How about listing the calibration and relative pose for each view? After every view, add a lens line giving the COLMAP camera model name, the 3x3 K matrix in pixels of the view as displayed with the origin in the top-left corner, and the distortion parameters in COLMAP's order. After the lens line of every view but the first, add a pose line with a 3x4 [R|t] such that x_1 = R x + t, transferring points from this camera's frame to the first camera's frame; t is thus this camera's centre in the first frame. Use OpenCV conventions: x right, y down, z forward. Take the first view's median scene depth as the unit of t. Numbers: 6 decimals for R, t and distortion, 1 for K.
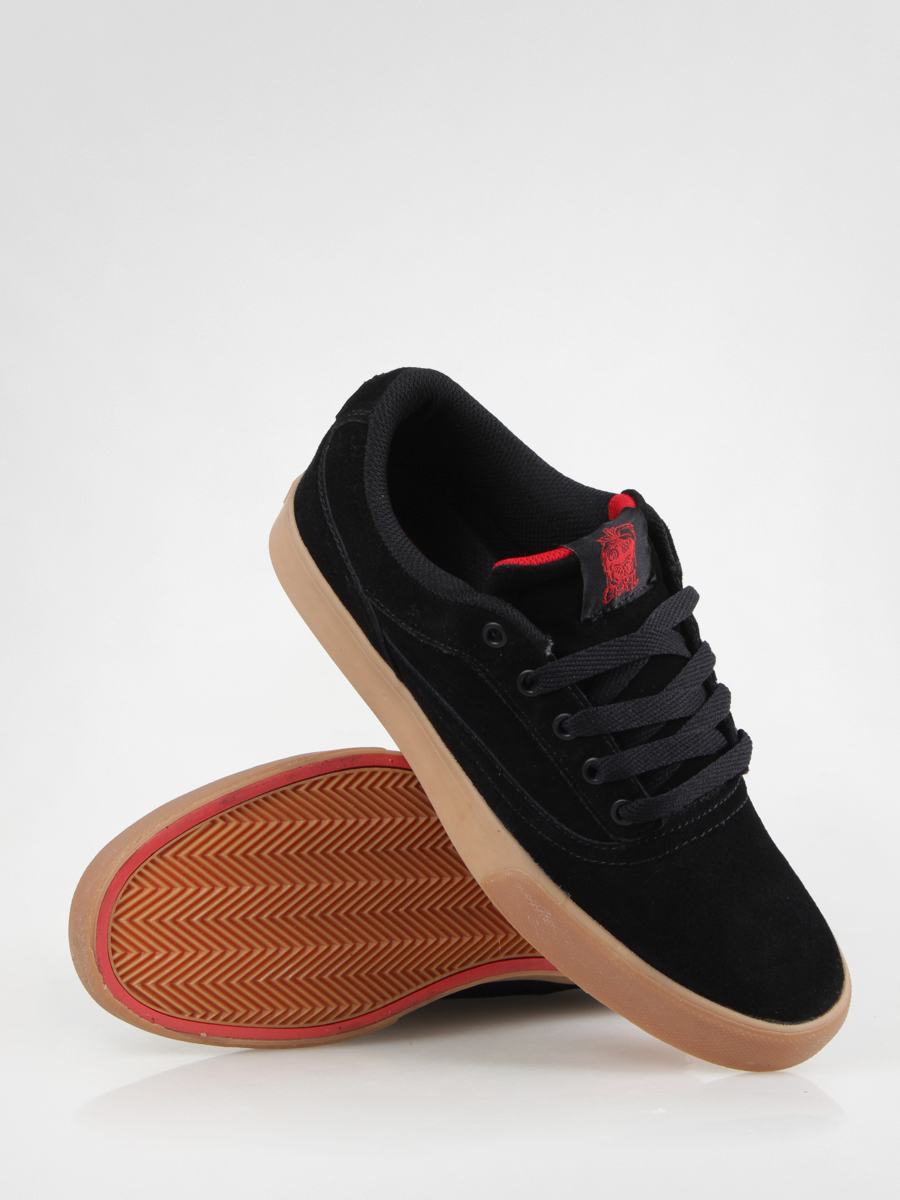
lens RADIAL K [[2354.0, 0, 450.0], [0, 2354.0, 600.0], [0, 0, 1]] dist [0.659326, -9.450956]
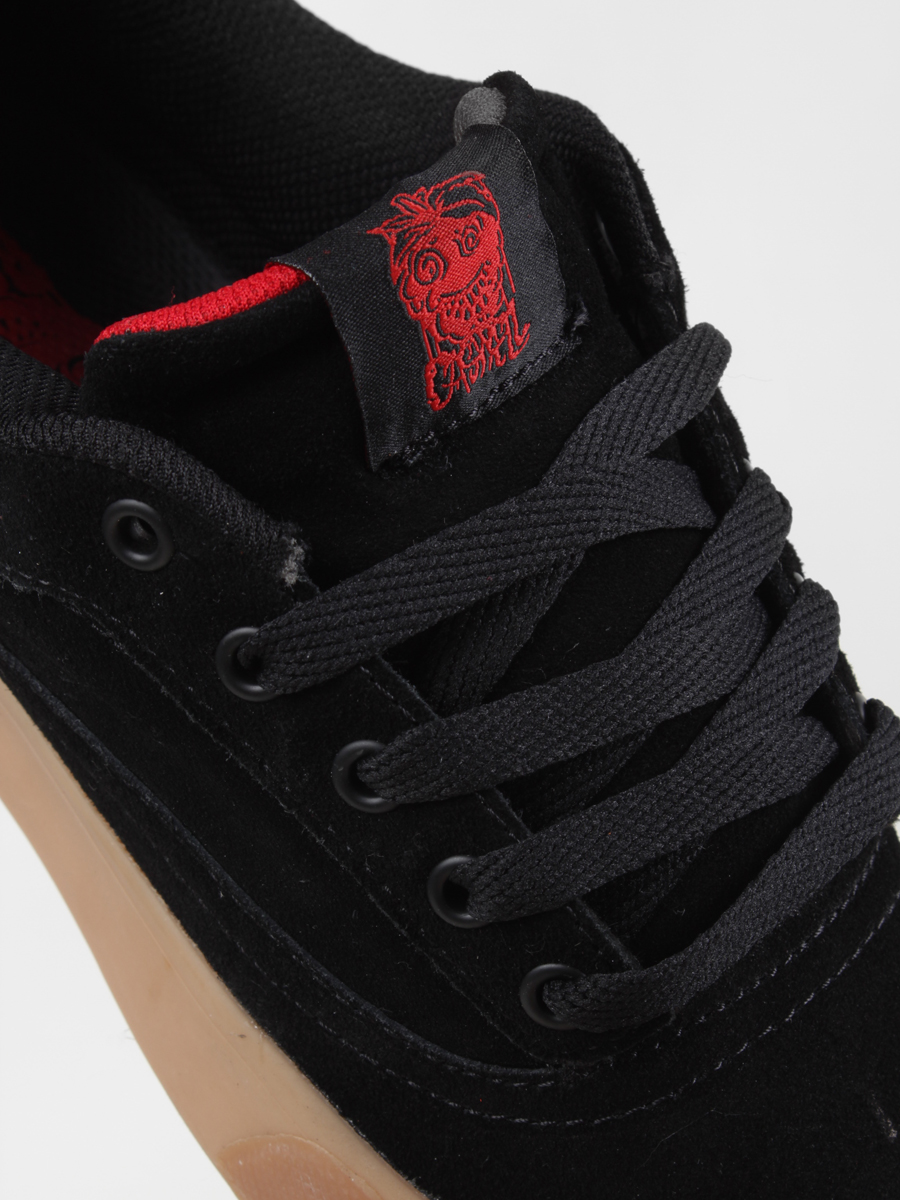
lens RADIAL K [[2354.0, 0, 450.0], [0, 2354.0, 600.0], [0, 0, 1]] dist [0.659326, -9.450956]
pose [[0.993183, -0.101705, -0.056953, 0.083226], [0.109474, 0.981661, 0.156065, -0.024893], [0.040036, -0.161236, 0.986103, 0.659323]]
